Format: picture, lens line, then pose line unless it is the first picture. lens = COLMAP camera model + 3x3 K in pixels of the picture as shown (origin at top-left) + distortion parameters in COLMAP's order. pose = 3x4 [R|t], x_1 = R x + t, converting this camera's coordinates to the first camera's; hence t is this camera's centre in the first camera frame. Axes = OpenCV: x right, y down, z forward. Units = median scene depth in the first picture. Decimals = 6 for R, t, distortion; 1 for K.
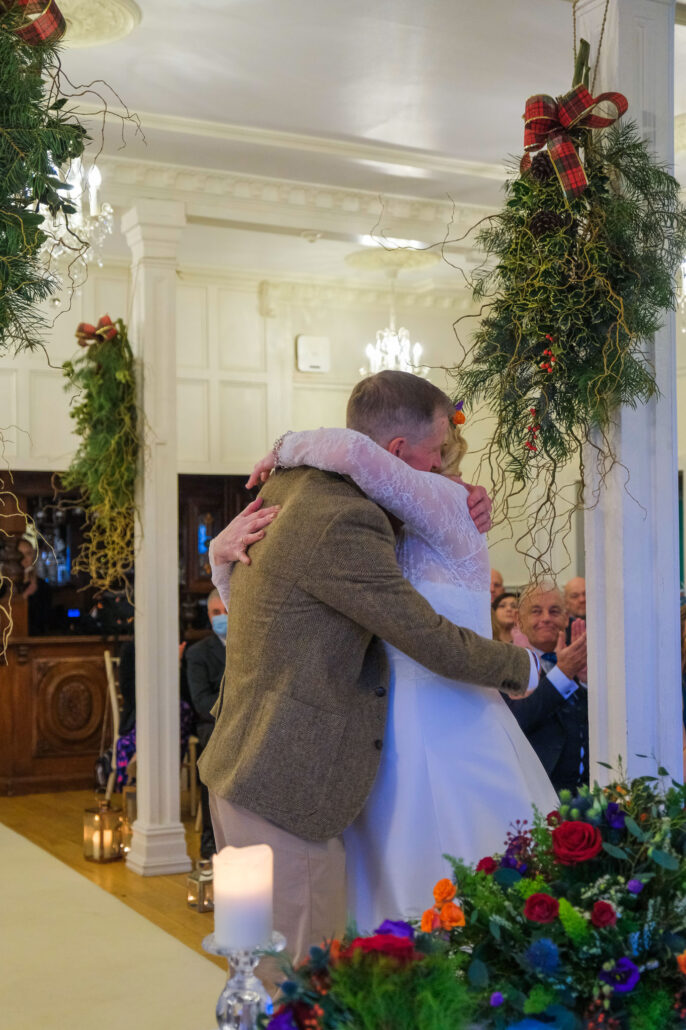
lens RADIAL K [[1640.1, 0, 326.6], [0, 1640.1, 546.5], [0, 0, 1]] dist [0.053687, 0.000000]
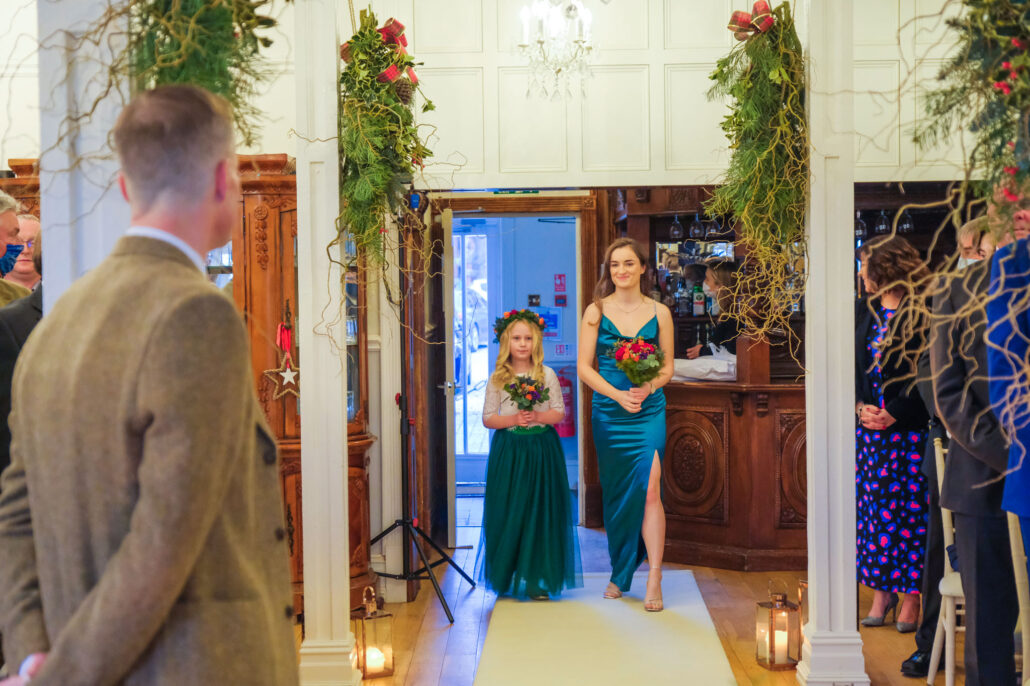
lens RADIAL K [[1963.7, 0, 438.7], [0, 1963.7, 350.0], [0, 0, 1]] dist [0.053754, 0.000000]
pose [[0.844237, 0.018072, -0.535665, 0.252591], [0.021043, 0.997543, 0.066819, -0.037676], [0.535556, -0.067683, 0.841783, 0.091992]]
